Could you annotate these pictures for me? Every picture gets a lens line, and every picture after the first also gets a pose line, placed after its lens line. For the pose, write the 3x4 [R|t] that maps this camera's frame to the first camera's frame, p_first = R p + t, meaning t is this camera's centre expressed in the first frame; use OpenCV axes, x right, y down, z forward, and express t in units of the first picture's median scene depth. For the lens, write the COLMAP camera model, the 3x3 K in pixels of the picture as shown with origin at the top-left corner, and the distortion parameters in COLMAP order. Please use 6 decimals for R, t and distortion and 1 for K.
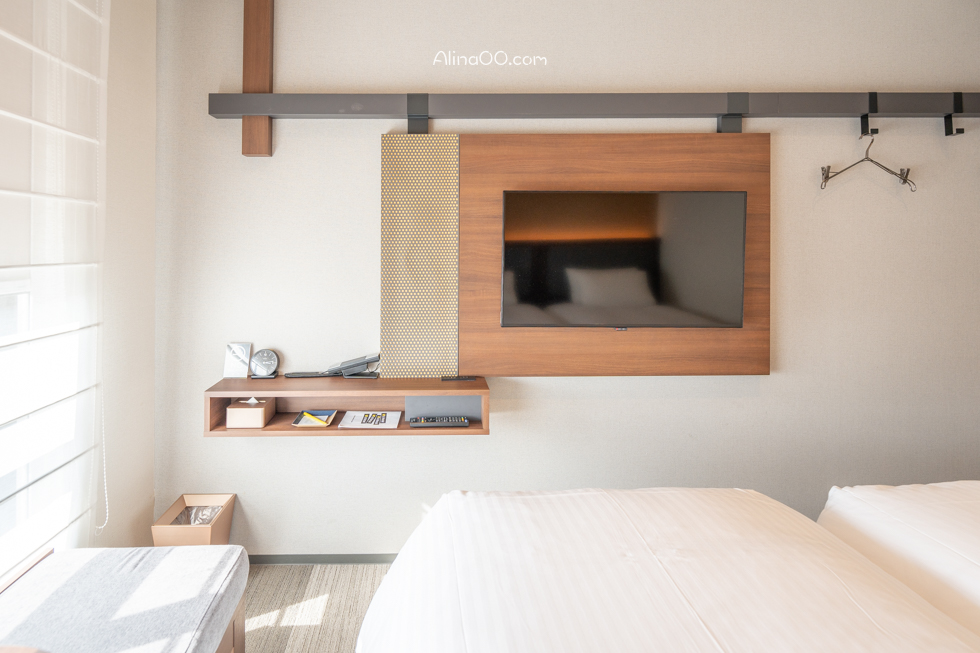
lens RADIAL K [[456.7, 0, 438.8], [0, 456.7, 233.1], [0, 0, 1]] dist [0.003127, 0.000511]
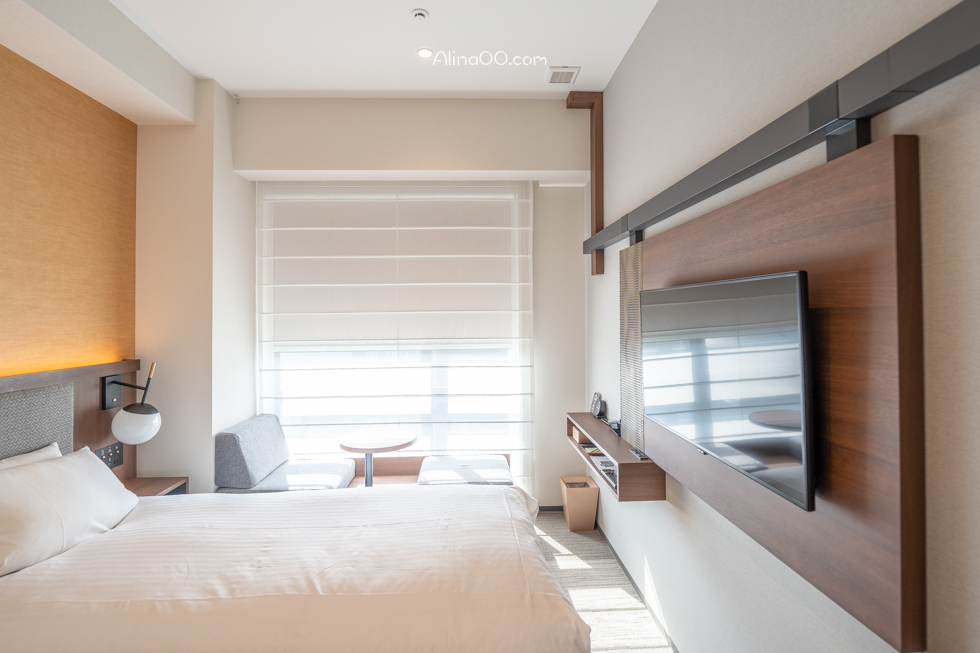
lens RADIAL K [[458.5, 0, 488.5], [0, 458.5, 305.3], [0, 0, 1]] dist [-0.005088, -0.003115]
pose [[0.039709, -0.018777, -0.999035, 1.457823], [0.020565, 0.999627, -0.017971, -0.057945], [0.999000, -0.019832, 0.040081, 0.718882]]
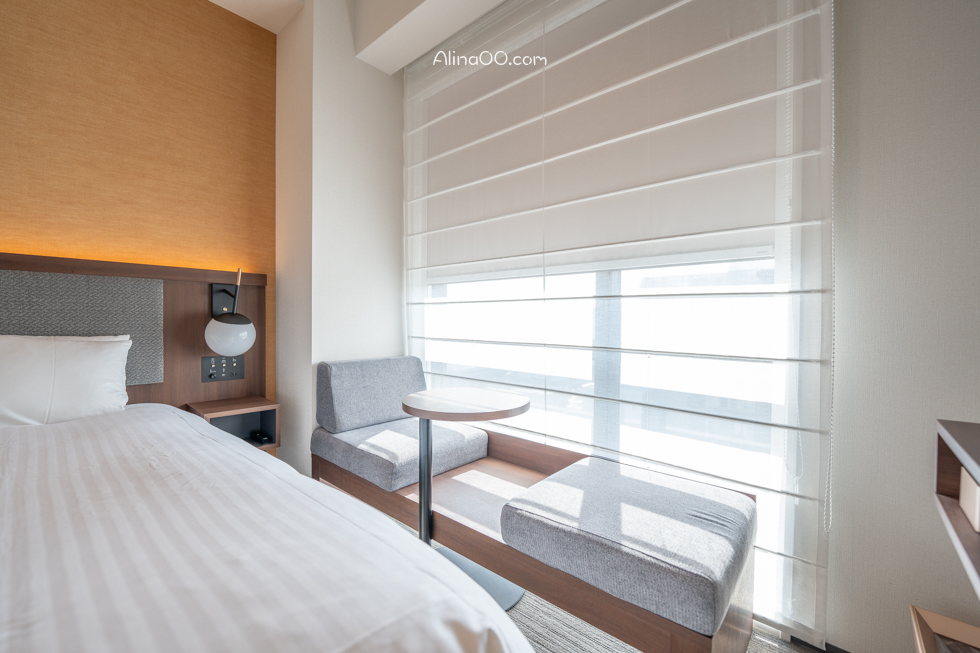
lens RADIAL K [[407.1, 0, 490.9], [0, 407.1, 323.6], [0, 0, 1]] dist [-0.014993, -0.000370]
pose [[-0.668050, 0.005692, -0.744095, 0.234437], [0.001822, 0.999980, 0.006013, 0.255999], [0.744114, 0.002662, -0.668047, 1.046524]]
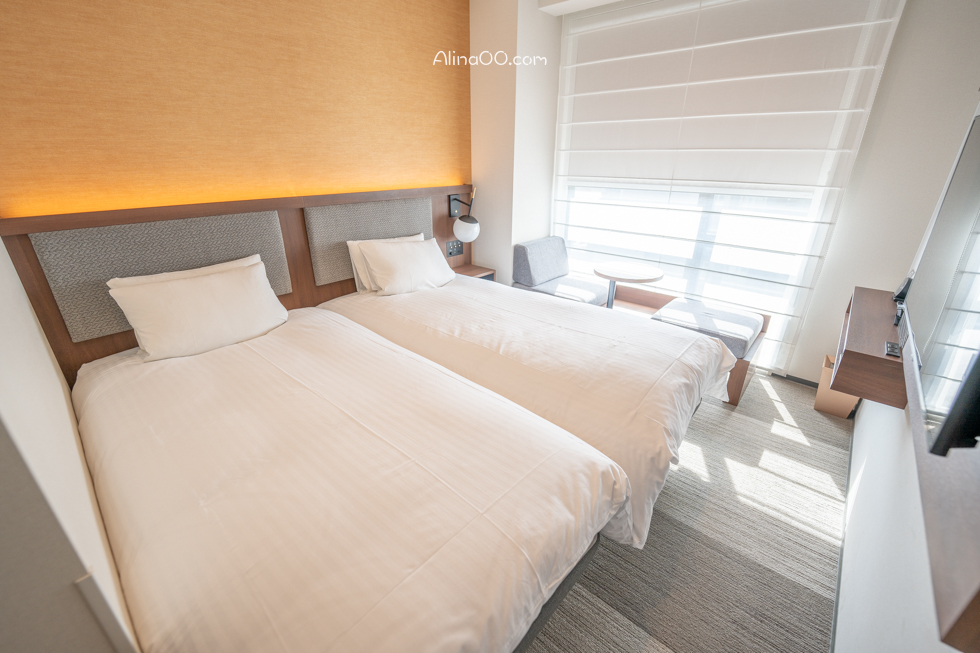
lens RADIAL K [[407.1, 0, 485.0], [0, 407.1, 329.0], [0, 0, 1]] dist [-0.014993, -0.000370]
pose [[-0.670837, 0.294082, -0.680804, 1.363445], [0.009602, 0.921381, 0.388541, -0.045474], [0.741543, 0.254111, -0.620920, 1.085232]]
